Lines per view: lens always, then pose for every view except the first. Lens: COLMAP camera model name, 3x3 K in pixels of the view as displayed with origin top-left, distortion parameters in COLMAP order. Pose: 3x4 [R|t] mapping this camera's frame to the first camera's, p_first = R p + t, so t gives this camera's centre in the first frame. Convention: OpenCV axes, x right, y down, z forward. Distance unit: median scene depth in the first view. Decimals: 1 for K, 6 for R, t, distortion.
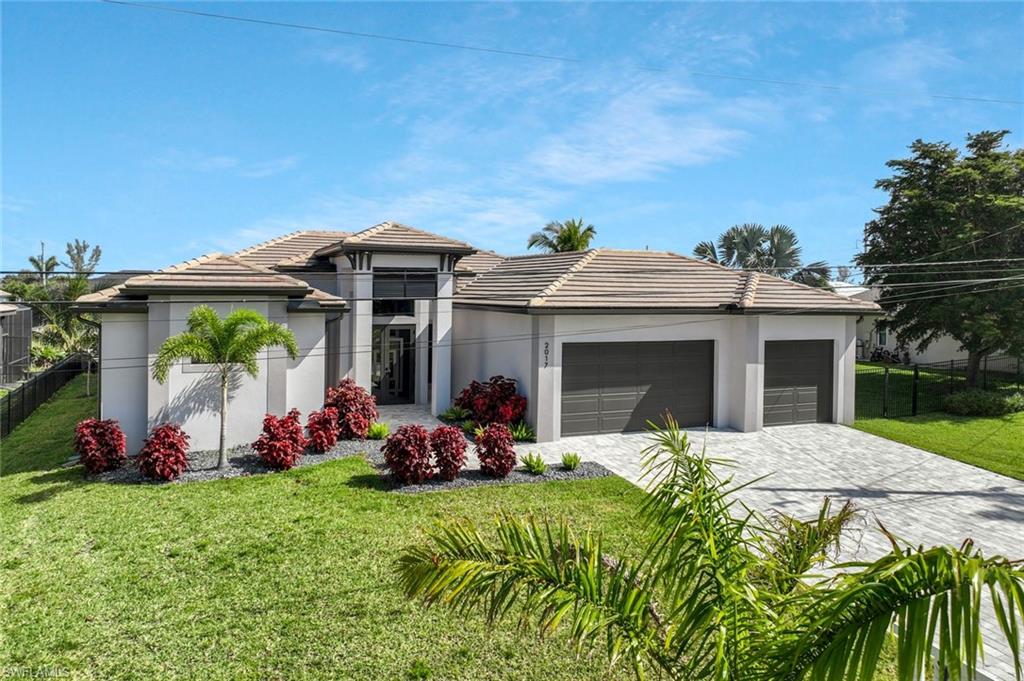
lens RADIAL K [[716.6, 0, 512.0], [0, 716.6, 340.5], [0, 0, 1]] dist [0.013633, 0.005034]
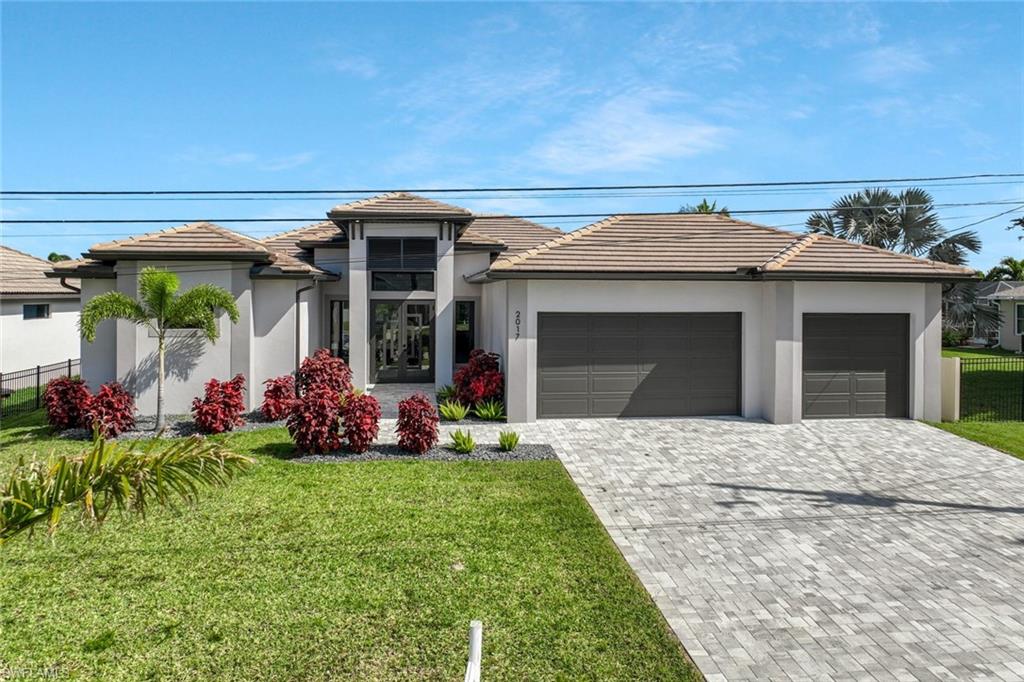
lens RADIAL K [[715.4, 0, 512.0], [0, 715.4, 341.0], [0, 0, 1]] dist [0.009811, 0.003748]
pose [[0.961091, 0.009780, -0.276059, 0.263971], [-0.010658, 0.999942, -0.001682, 0.037805], [0.276026, 0.004559, 0.961139, 0.126671]]
